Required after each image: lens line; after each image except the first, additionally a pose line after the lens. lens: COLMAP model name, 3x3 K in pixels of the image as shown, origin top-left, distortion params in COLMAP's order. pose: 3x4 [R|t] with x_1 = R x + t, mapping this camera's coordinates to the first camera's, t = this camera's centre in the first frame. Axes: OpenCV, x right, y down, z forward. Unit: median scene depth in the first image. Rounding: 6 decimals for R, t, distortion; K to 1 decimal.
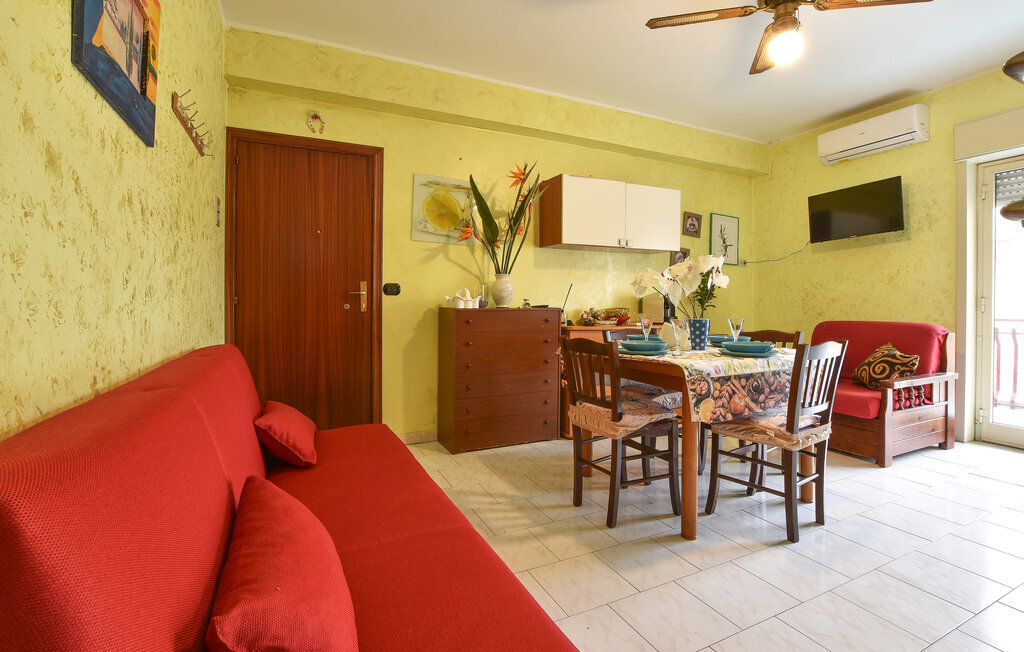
lens RADIAL K [[472.3, 0, 512.9], [0, 472.3, 310.3], [0, 0, 1]] dist [0.000022, -0.000010]
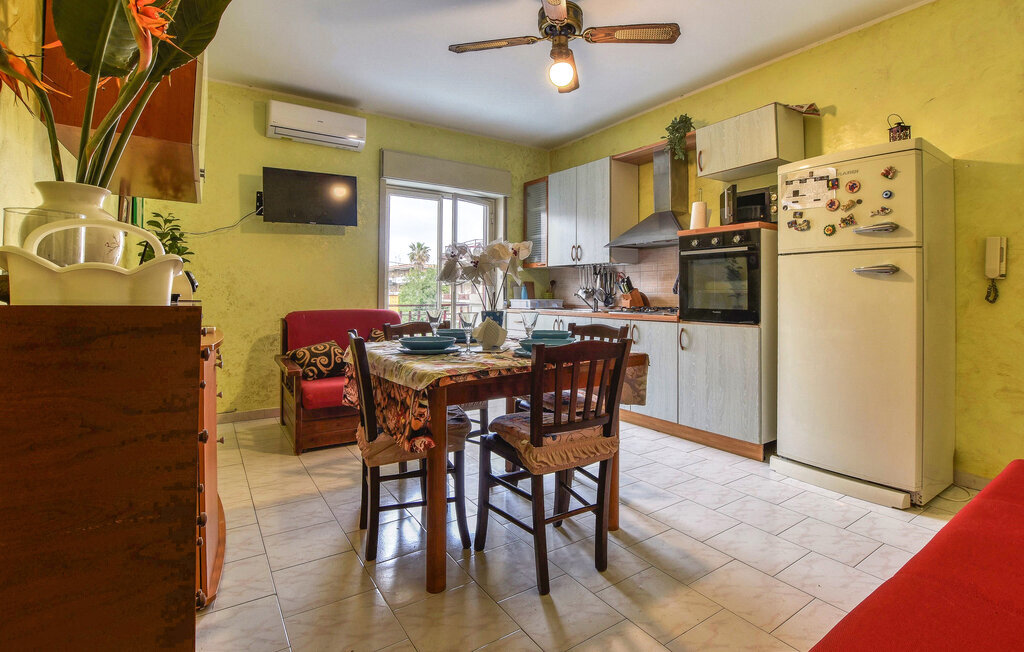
lens RADIAL K [[482.1, 0, 530.2], [0, 482.1, 288.8], [0, 0, 1]] dist [-0.000768, -0.000109]
pose [[-0.166185, 0.008673, 0.986056, -0.357840], [0.011528, 0.999910, -0.006852, -0.010068], [-0.986027, 0.010228, -0.166270, 0.786067]]
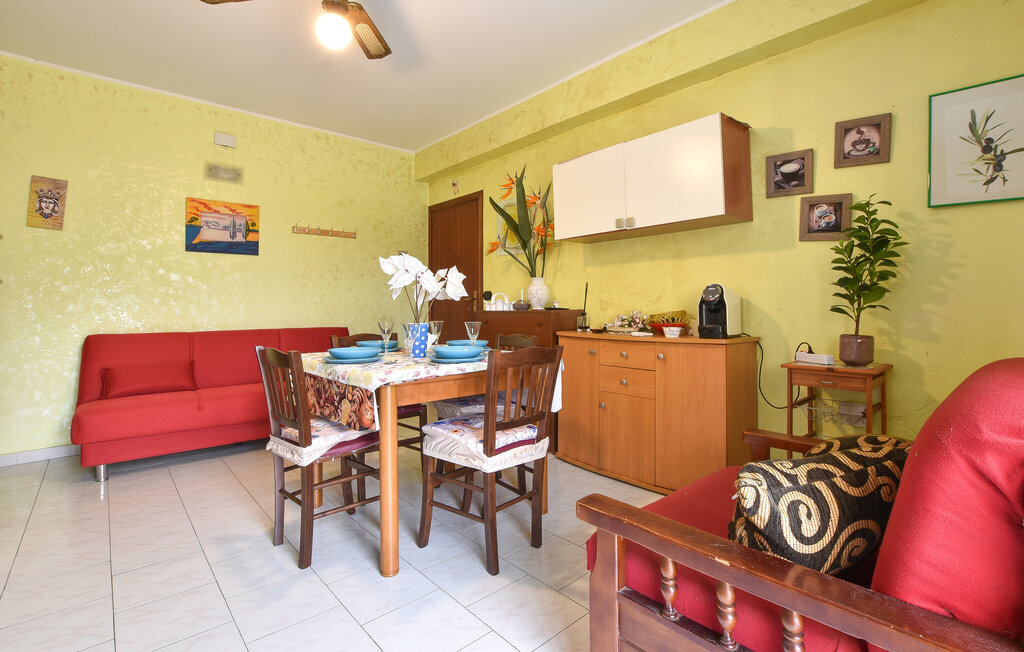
lens RADIAL K [[469.3, 0, 511.4], [0, 469.3, 296.2], [0, 0, 1]] dist [-0.000531, -0.000076]
pose [[0.284450, -0.026411, -0.958327, 0.925097], [-0.006619, 0.999543, -0.029512, -0.005745], [0.958668, 0.014738, 0.284145, 0.647340]]
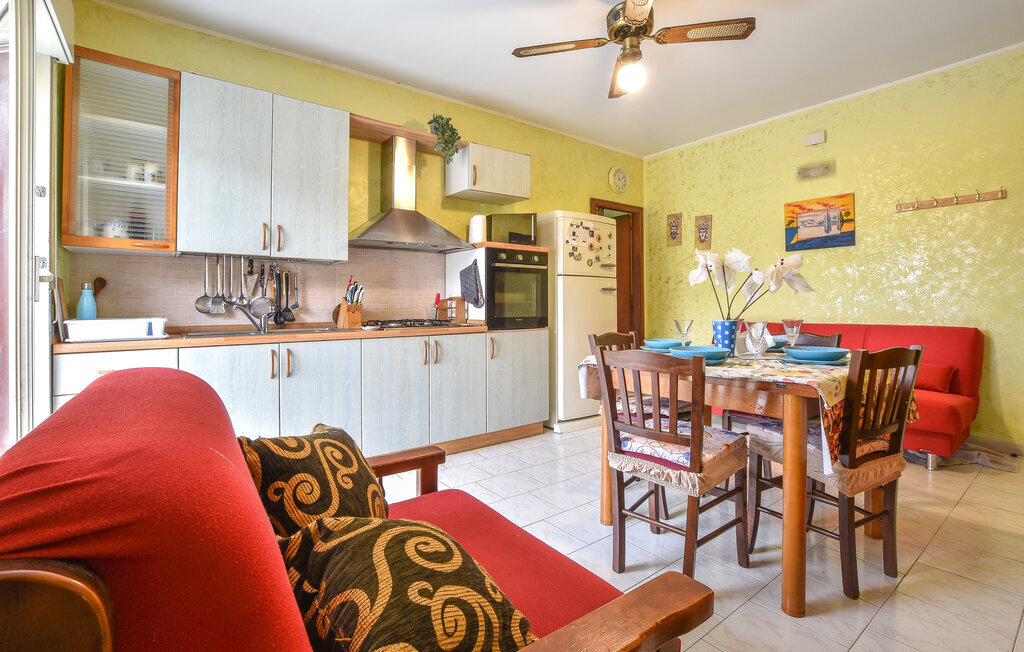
lens RADIAL K [[469.3, 0, 511.4], [0, 469.3, 296.2], [0, 0, 1]] dist [-0.000531, -0.000076]
pose [[-0.981737, -0.000668, -0.190243, 0.637310], [-0.000709, 1.000000, 0.000146, -0.018795], [0.190243, 0.000278, -0.981737, 1.253044]]
